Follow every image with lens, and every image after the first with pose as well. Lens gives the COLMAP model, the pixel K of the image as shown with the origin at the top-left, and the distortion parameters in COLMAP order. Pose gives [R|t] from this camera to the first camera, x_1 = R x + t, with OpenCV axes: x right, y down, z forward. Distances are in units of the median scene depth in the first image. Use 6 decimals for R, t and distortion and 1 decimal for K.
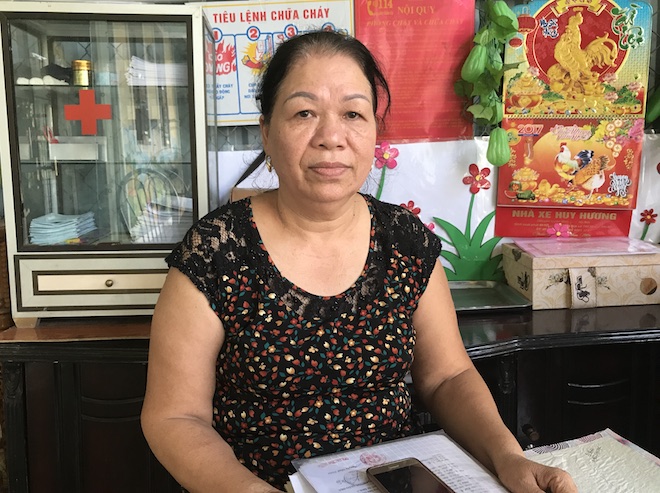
lens RADIAL K [[540.6, 0, 322.3], [0, 540.6, 233.0], [0, 0, 1]] dist [0.001534, 0.003854]
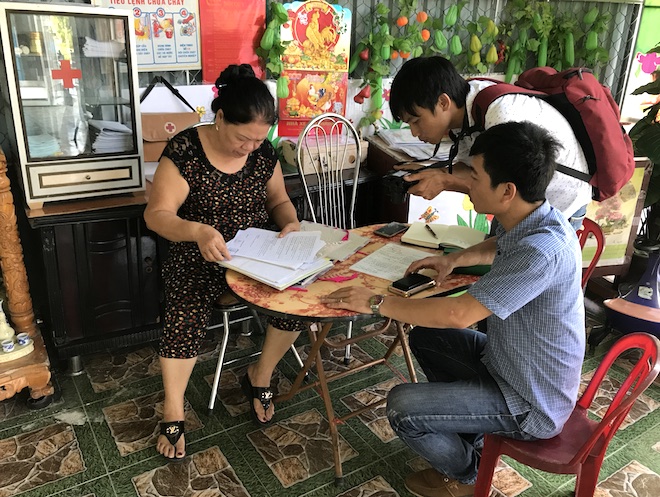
lens RADIAL K [[540.6, 0, 329.0], [0, 540.6, 248.0], [0, 0, 1]] dist [0.001534, 0.003854]
pose [[0.860888, -0.144024, 0.487985, -0.505982], [0.024640, 0.969776, 0.242750, -0.073118], [-0.508198, -0.196957, 0.838417, -0.721484]]
